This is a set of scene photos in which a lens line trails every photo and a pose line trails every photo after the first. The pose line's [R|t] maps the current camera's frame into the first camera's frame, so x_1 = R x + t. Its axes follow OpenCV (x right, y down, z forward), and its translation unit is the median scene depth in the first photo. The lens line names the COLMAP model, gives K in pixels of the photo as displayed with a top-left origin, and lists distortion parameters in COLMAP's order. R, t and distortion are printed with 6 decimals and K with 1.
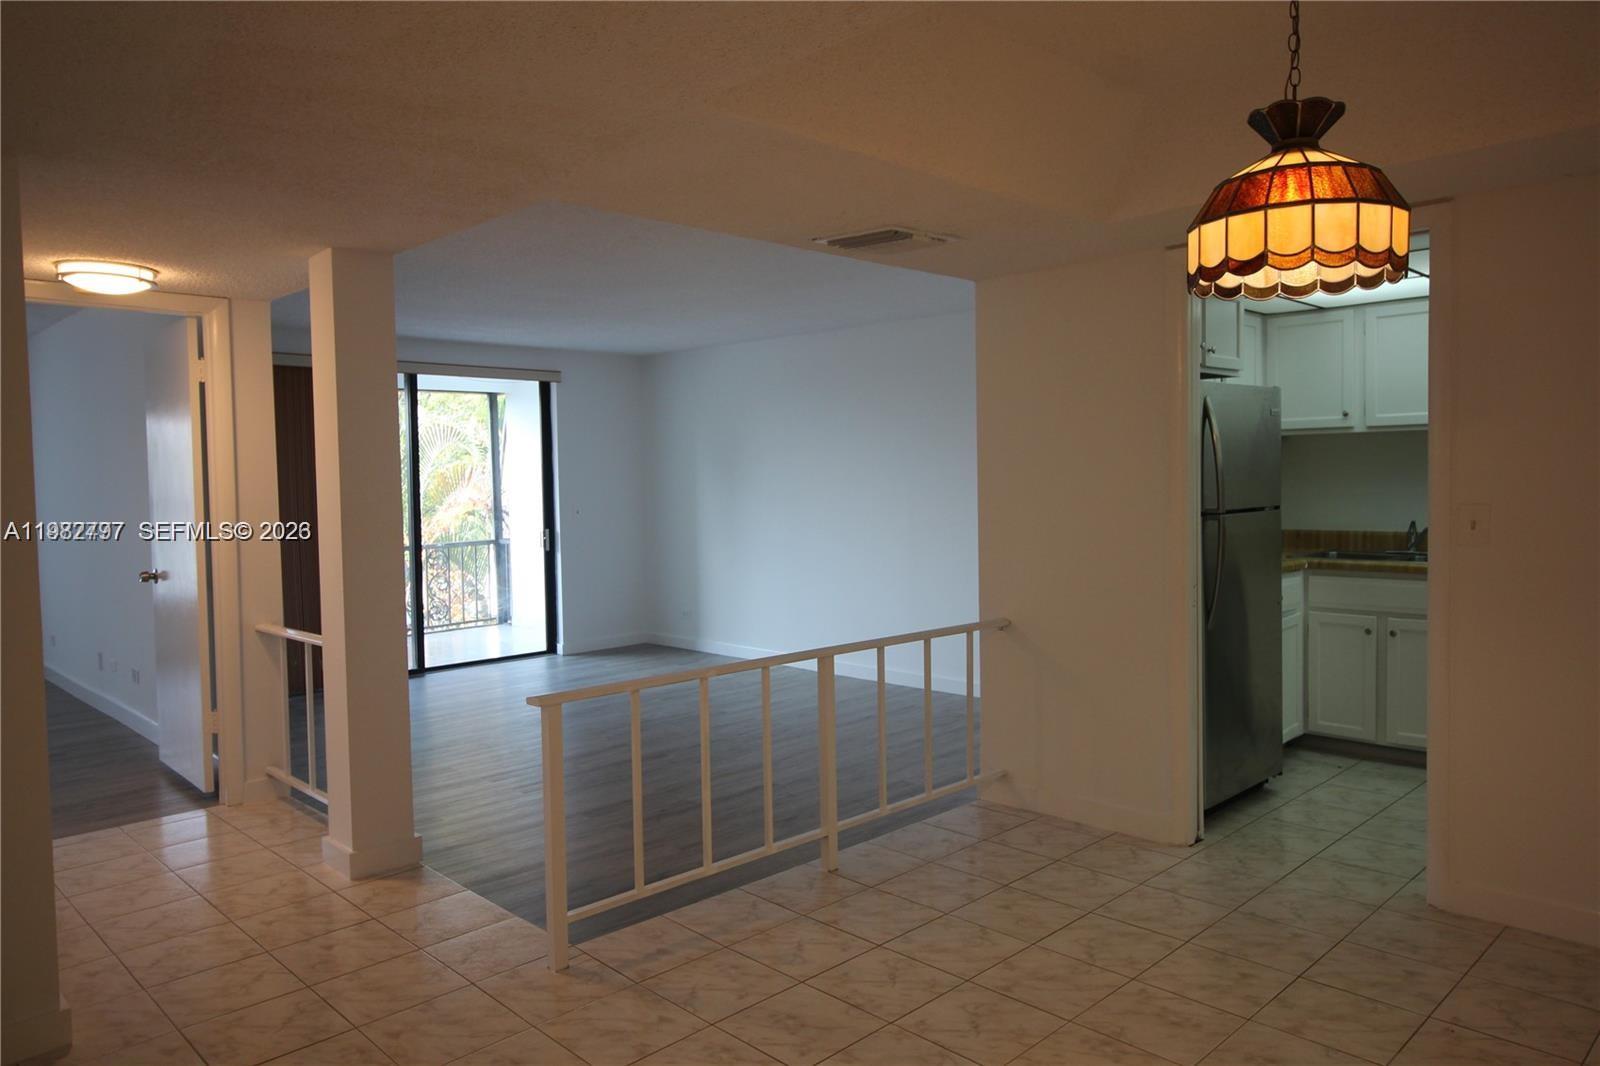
lens RADIAL K [[1071.3, 0, 803.1], [0, 1071.3, 512.8], [0, 0, 1]] dist [0.012184, -0.014200]
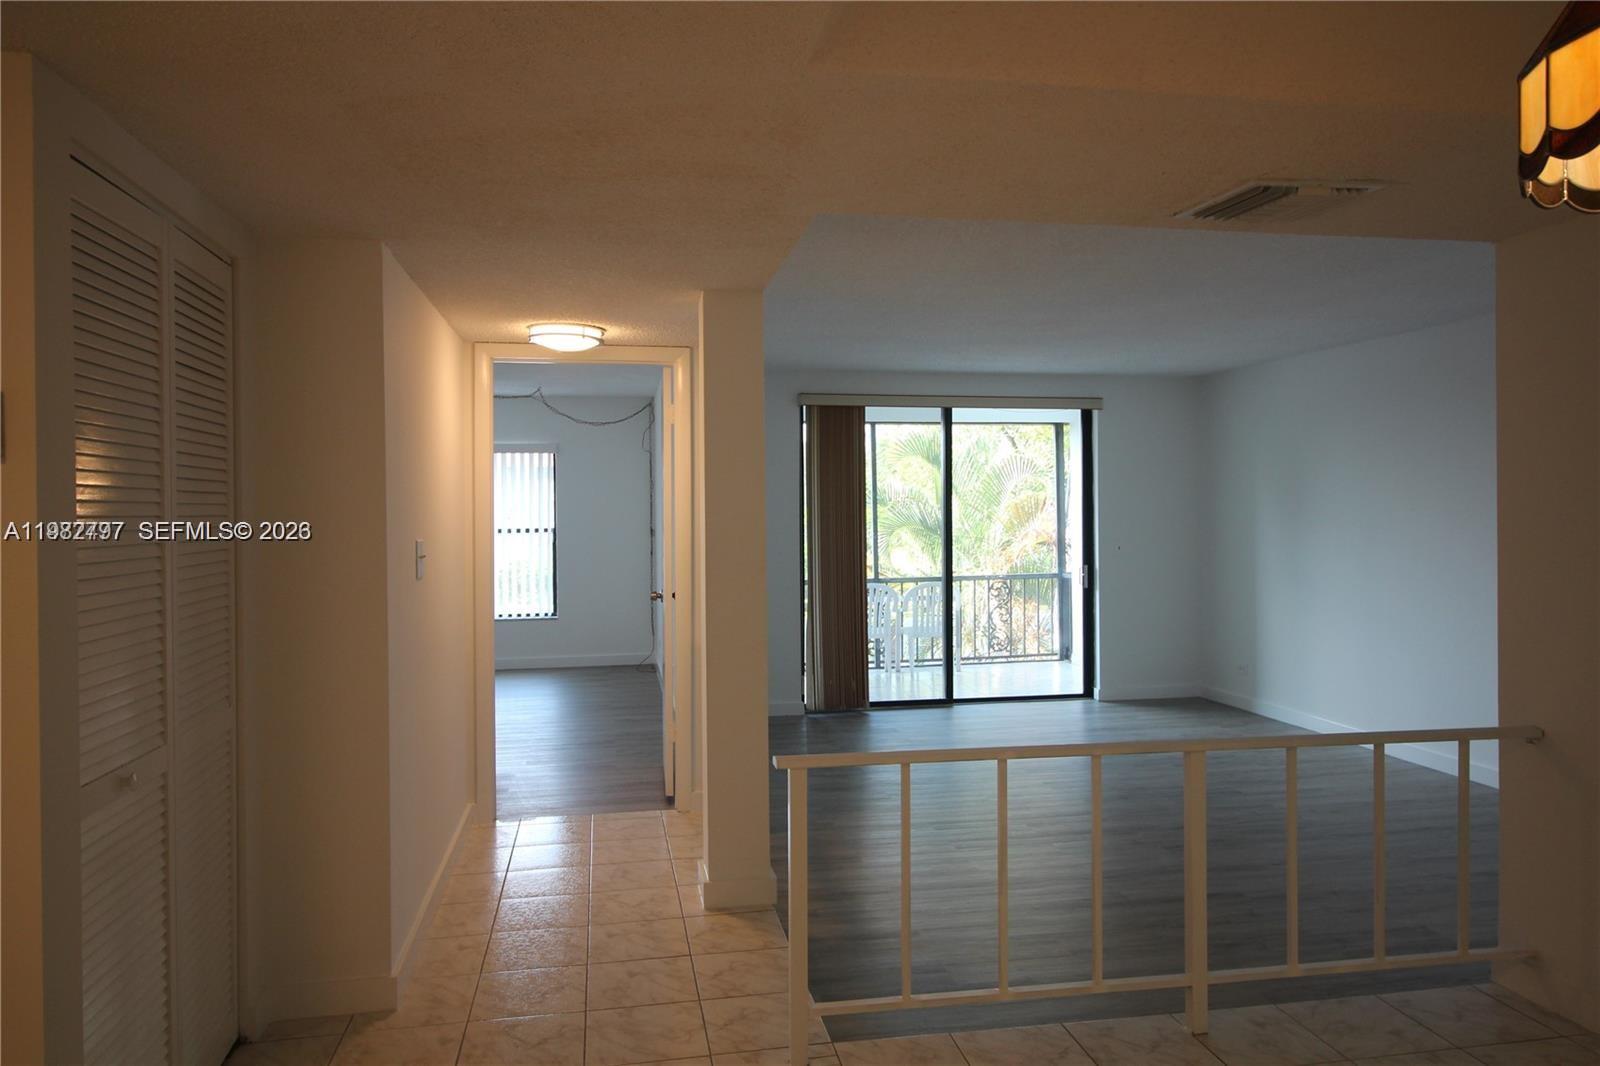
lens RADIAL K [[1071.3, 0, 803.1], [0, 1071.3, 512.8], [0, 0, 1]] dist [0.012184, -0.014200]
pose [[0.826511, 0.009401, -0.562842, 0.116705], [-0.024907, 0.999492, -0.019881, -0.007788], [0.562369, 0.030451, 0.826325, 0.105016]]
